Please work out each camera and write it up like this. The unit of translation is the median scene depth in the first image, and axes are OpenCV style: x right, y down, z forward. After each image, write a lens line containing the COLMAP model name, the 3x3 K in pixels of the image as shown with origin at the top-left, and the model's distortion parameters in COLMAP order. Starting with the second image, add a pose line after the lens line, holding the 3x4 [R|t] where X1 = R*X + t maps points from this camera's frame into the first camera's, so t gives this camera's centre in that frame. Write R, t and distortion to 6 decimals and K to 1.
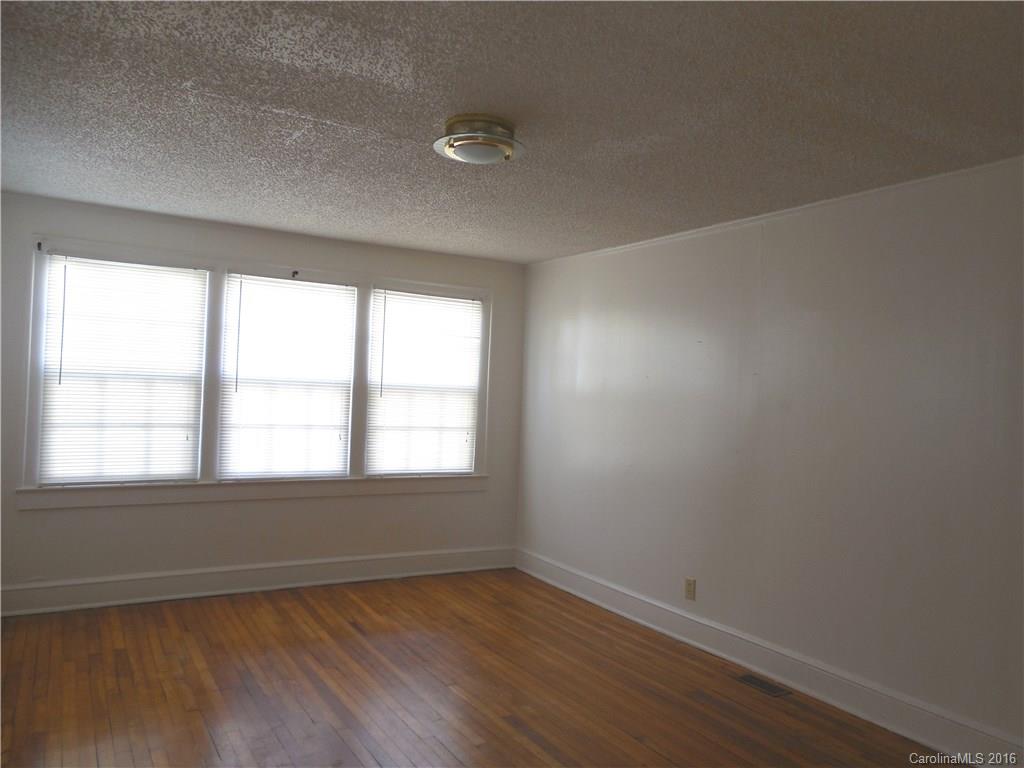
lens RADIAL K [[761.9, 0, 516.4], [0, 761.9, 382.3], [0, 0, 1]] dist [0.005021, -0.000925]
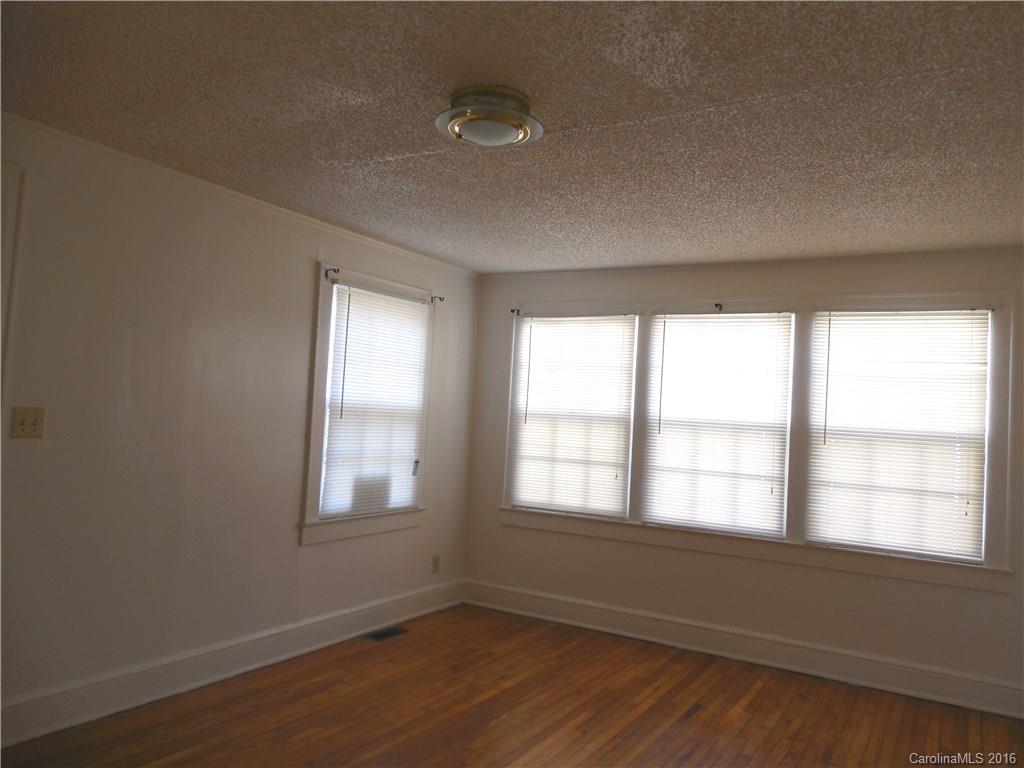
lens RADIAL K [[761.9, 0, 516.4], [0, 761.9, 382.3], [0, 0, 1]] dist [0.005021, -0.000925]
pose [[0.491962, -0.049729, -0.869195, 0.411313], [-0.027006, 0.997015, -0.072328, 0.023423], [0.870197, 0.059056, 0.489151, 0.366166]]
